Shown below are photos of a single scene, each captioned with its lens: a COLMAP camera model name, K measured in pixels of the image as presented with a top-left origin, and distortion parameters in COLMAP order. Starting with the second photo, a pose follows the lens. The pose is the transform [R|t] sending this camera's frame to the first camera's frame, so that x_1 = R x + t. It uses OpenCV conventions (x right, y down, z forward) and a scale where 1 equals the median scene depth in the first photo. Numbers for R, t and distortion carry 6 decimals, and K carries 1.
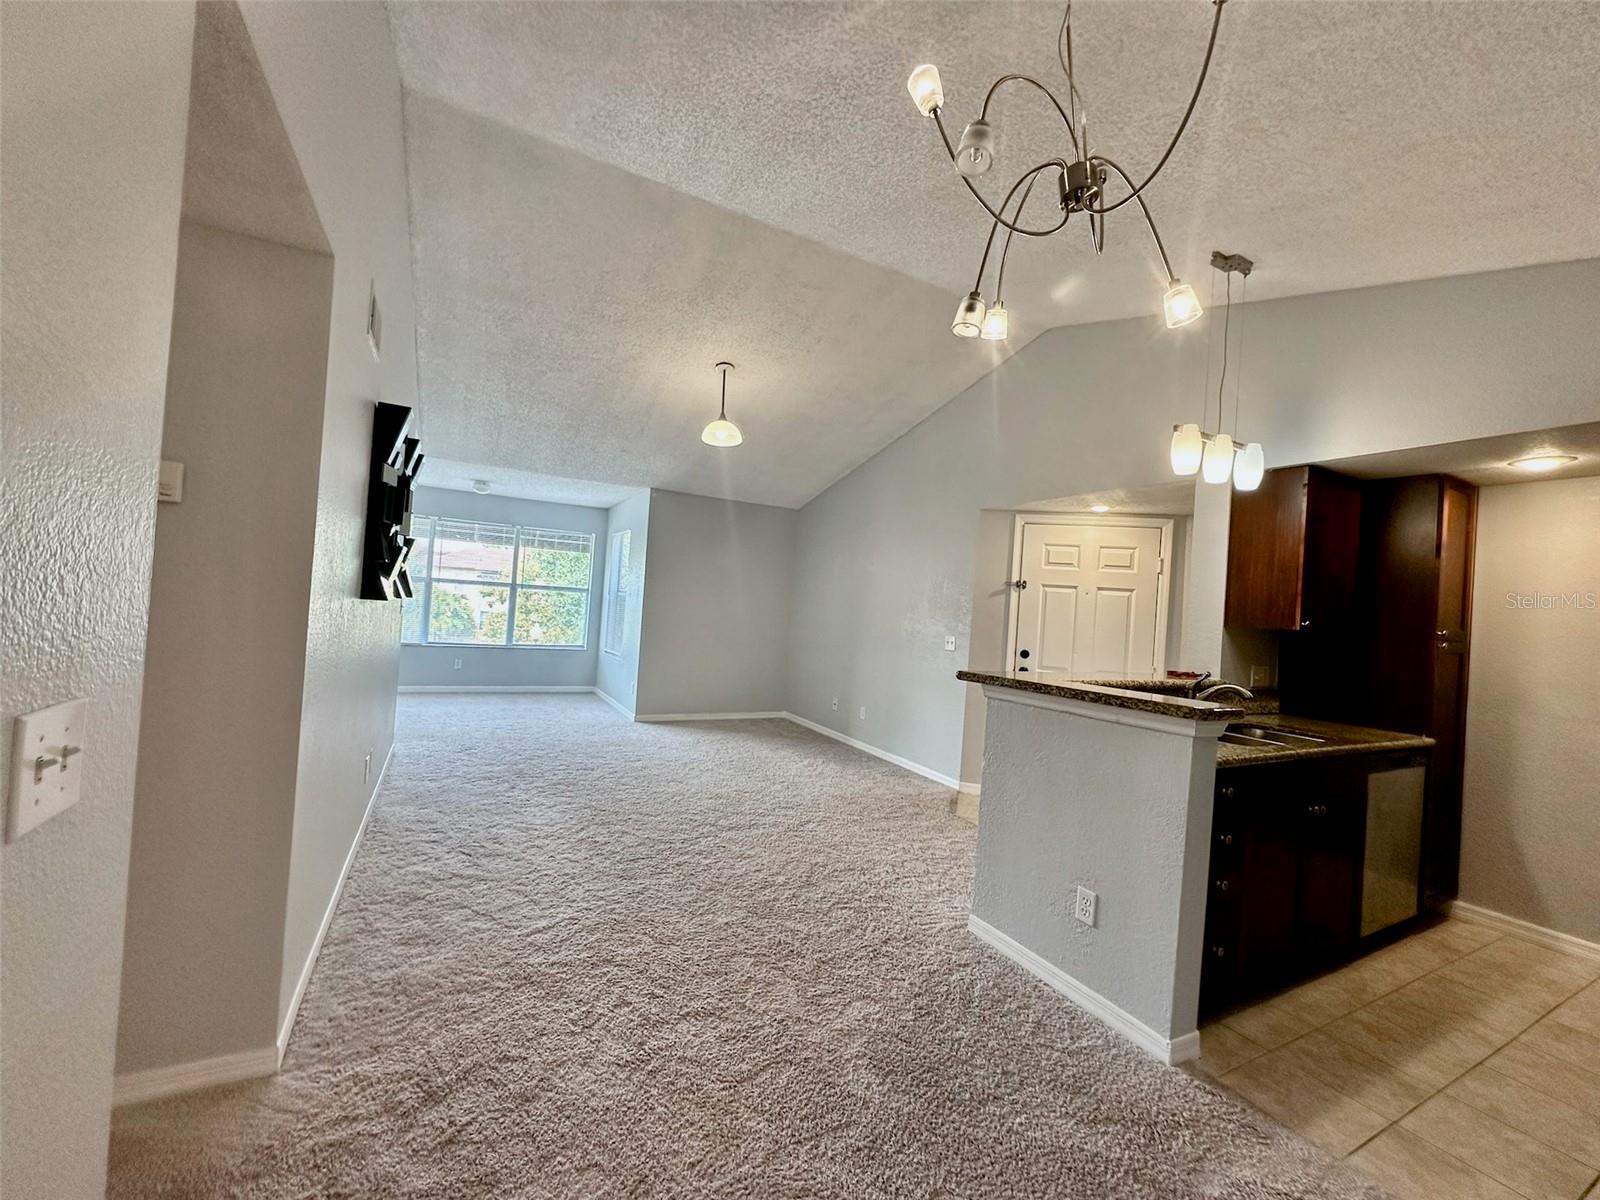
lens RADIAL K [[637.2, 0, 796.8], [0, 637.2, 597.1], [0, 0, 1]] dist [0.000275, -0.000080]
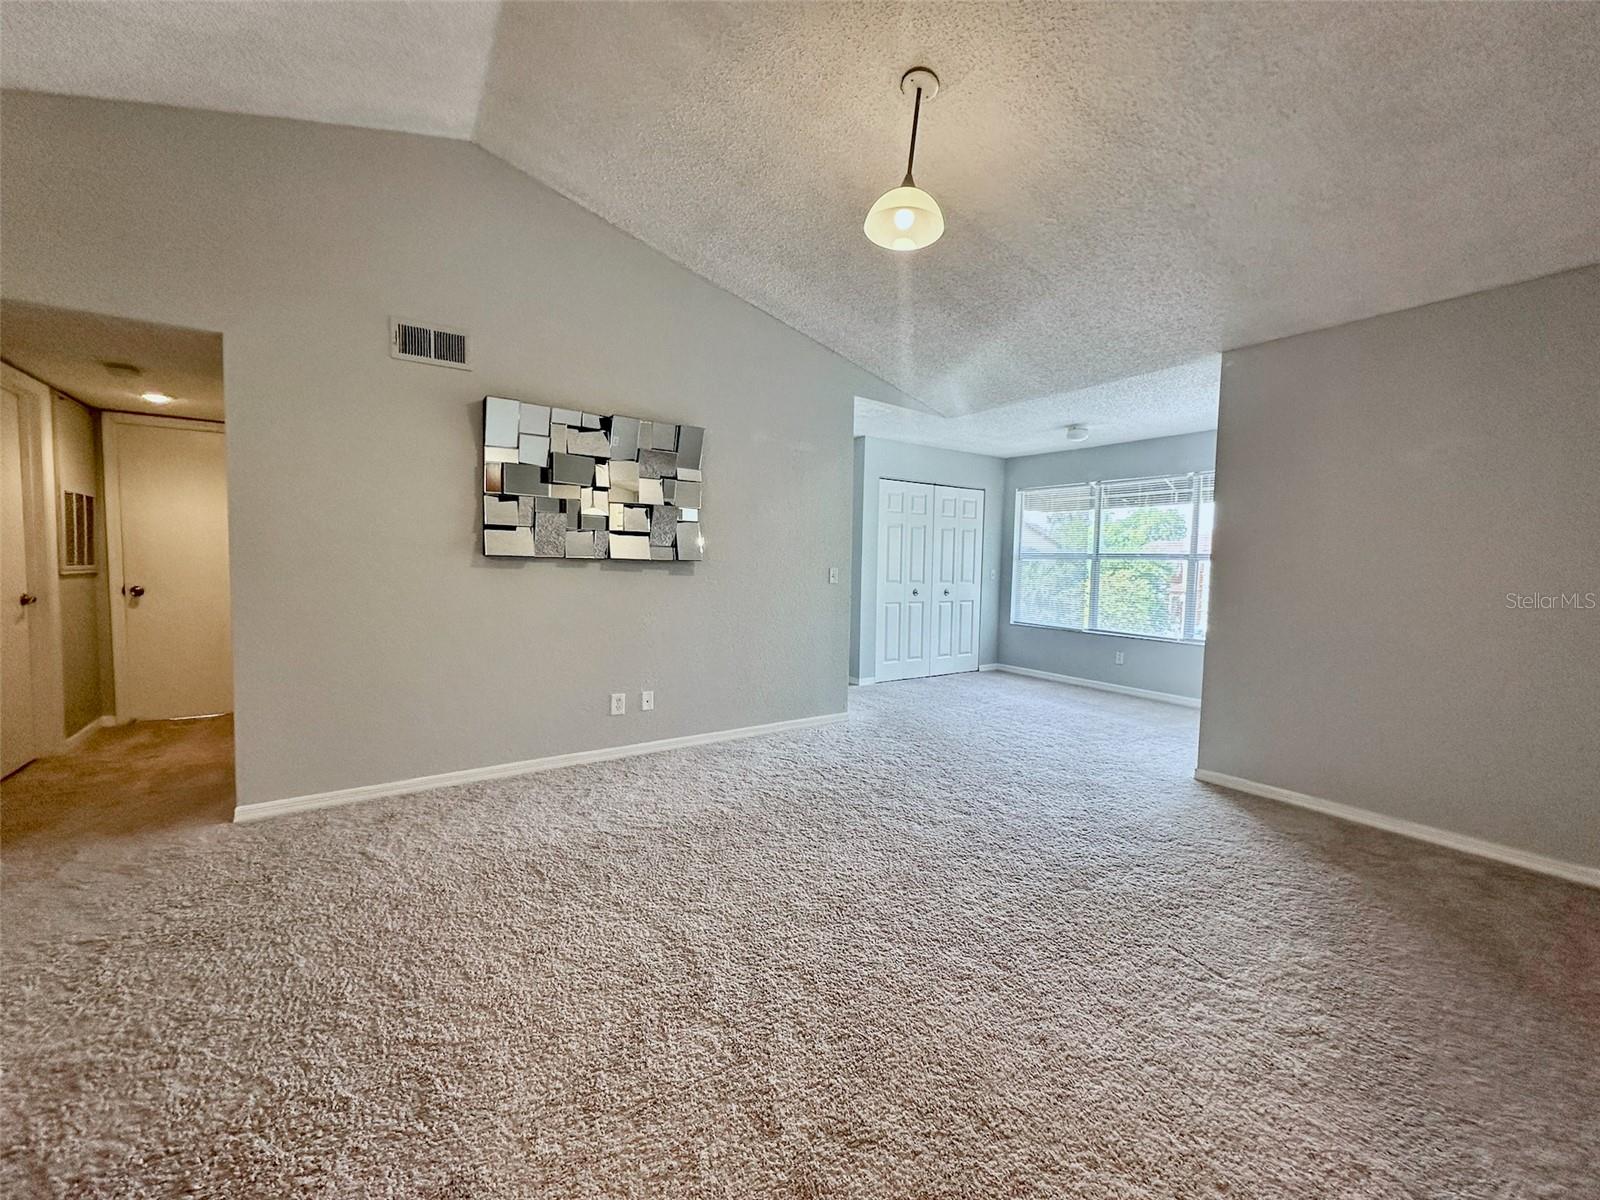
lens RADIAL K [[625.0, 0, 800.0], [0, 625.0, 600.0], [0, 0, 1]] dist [0.000252, 0.000007]
pose [[0.116293, 0.004918, -0.993203, 0.551970], [0.002183, 0.999984, 0.005207, 0.063284], [0.993213, -0.002774, 0.116281, 1.208404]]
